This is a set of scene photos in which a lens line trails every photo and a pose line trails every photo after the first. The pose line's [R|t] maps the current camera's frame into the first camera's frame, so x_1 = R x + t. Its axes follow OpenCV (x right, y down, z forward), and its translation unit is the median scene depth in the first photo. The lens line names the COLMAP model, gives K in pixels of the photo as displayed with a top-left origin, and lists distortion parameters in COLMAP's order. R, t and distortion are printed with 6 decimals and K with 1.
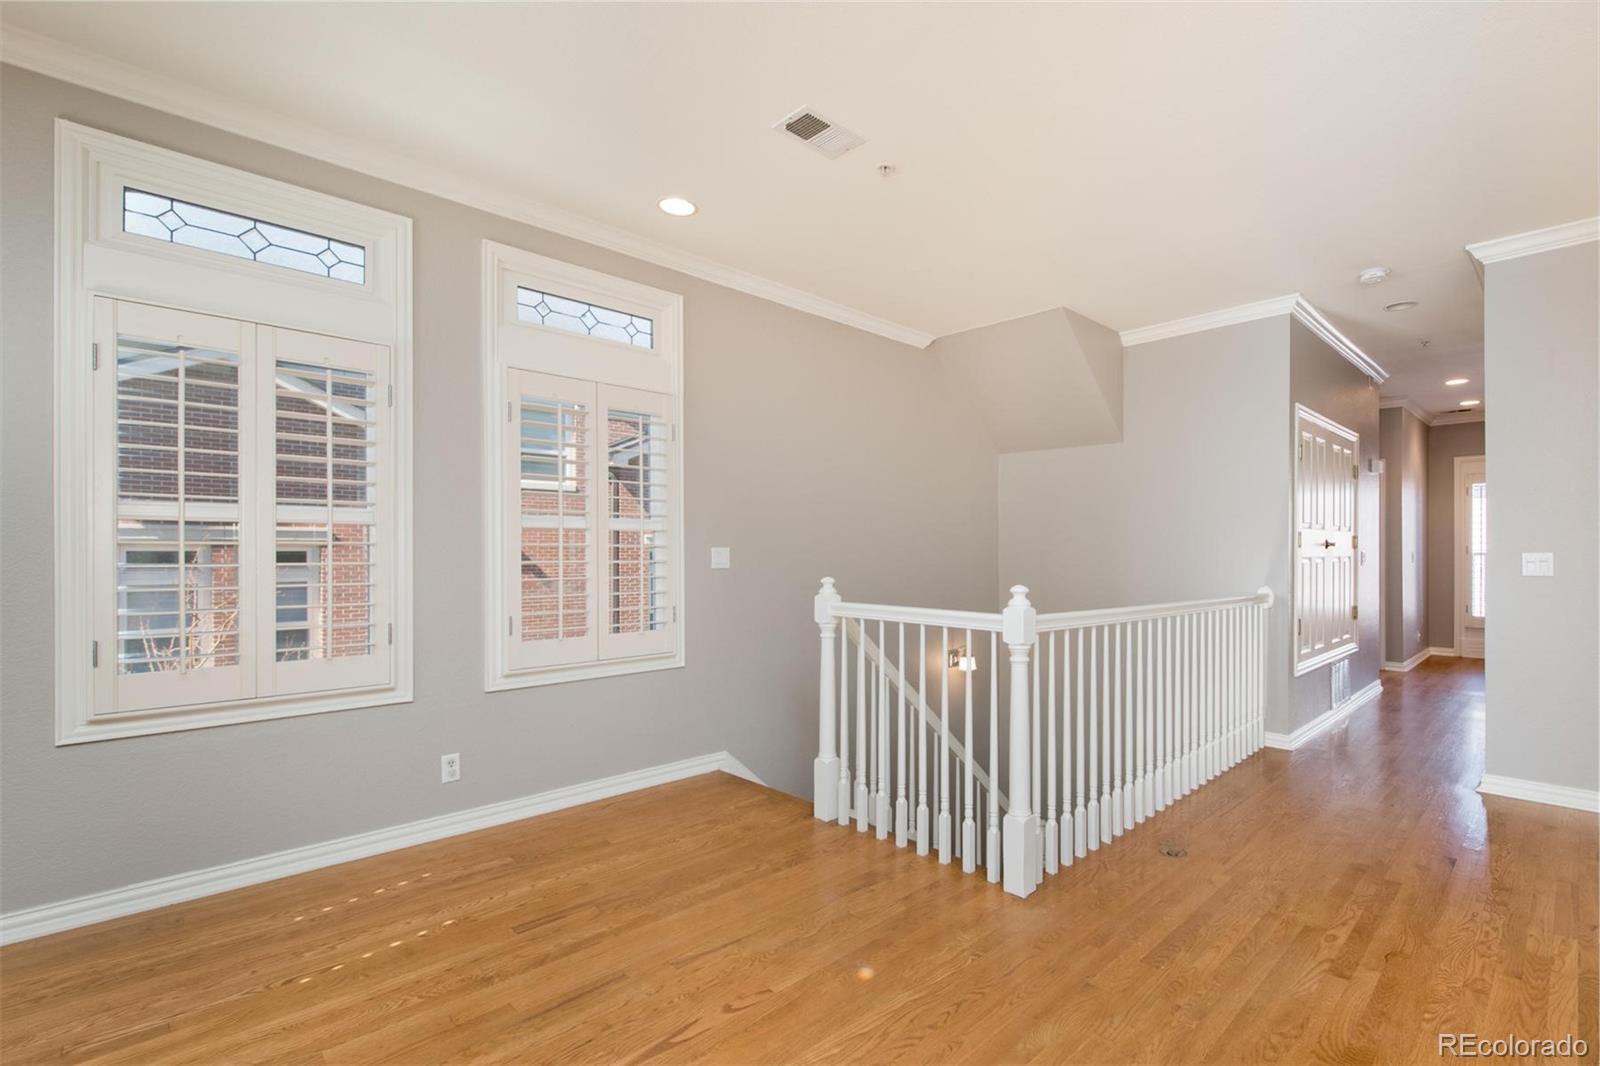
lens RADIAL K [[733.5, 0, 879.0], [0, 733.5, 554.9], [0, 0, 1]] dist [-0.001280, -0.000650]
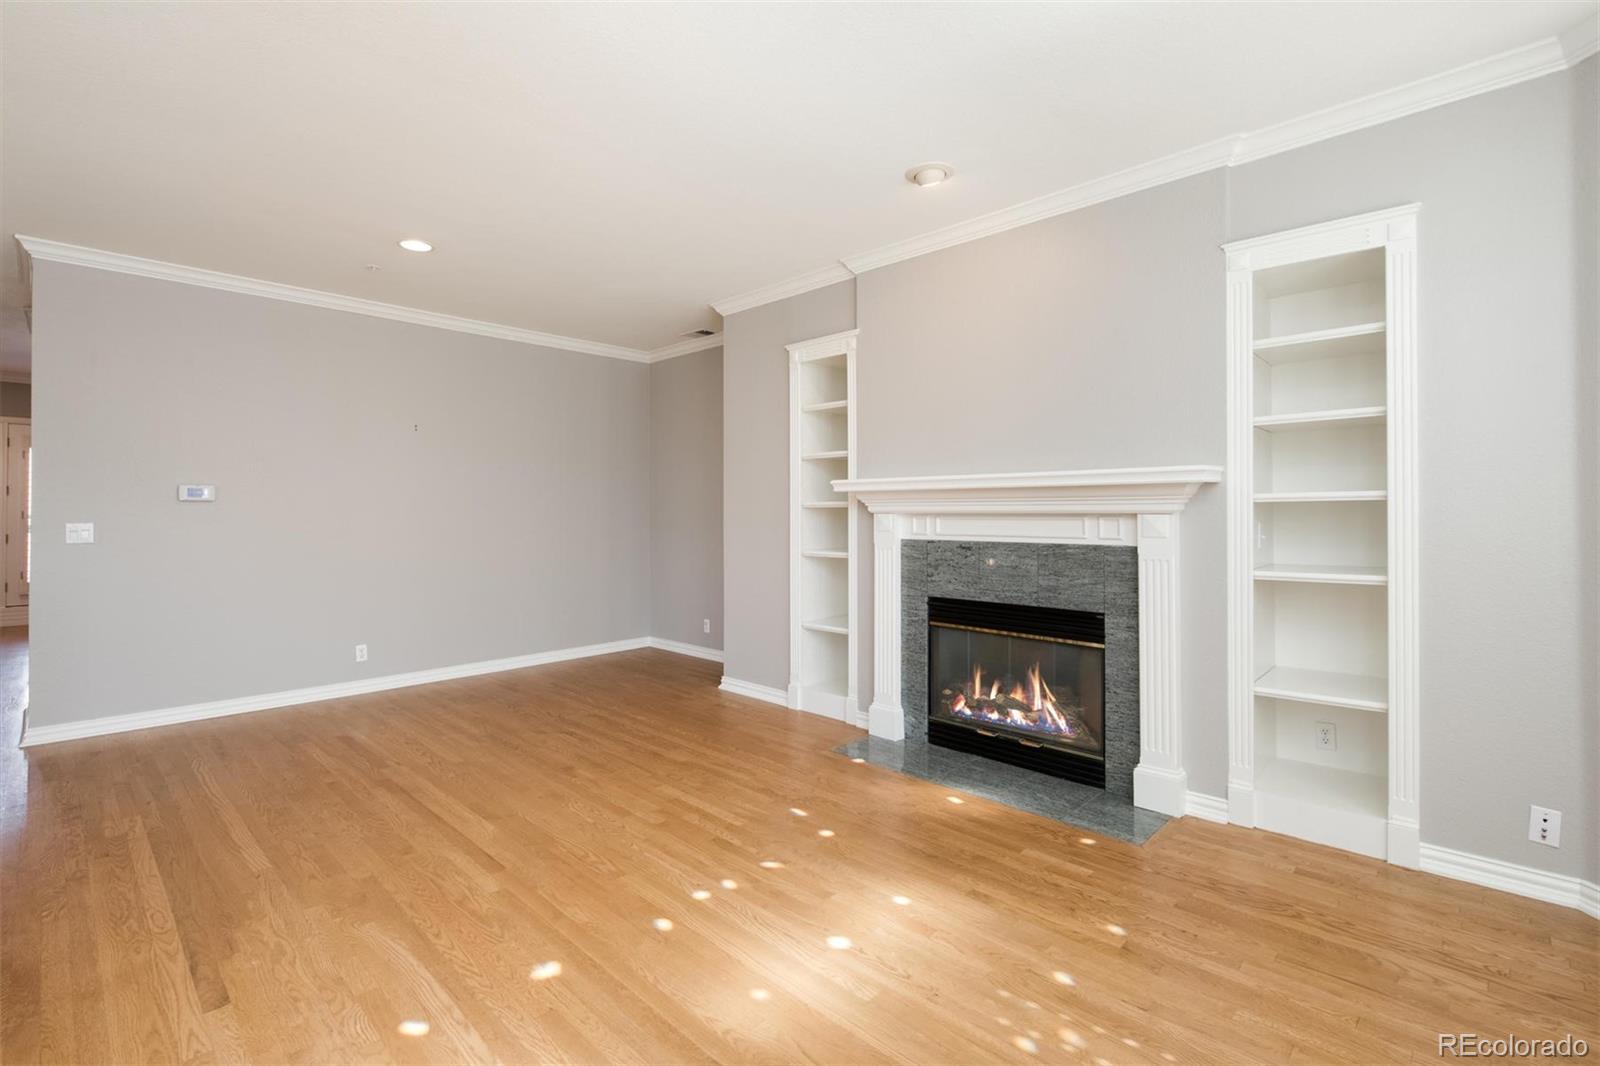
lens RADIAL K [[726.8, 0, 782.0], [0, 726.8, 503.4], [0, 0, 1]] dist [-0.003389, -0.000448]
pose [[0.013351, 0.011808, 0.999841, -0.266231], [0.000474, 0.999930, -0.011815, -0.022478], [-0.999911, 0.000632, 0.013344, -0.145041]]
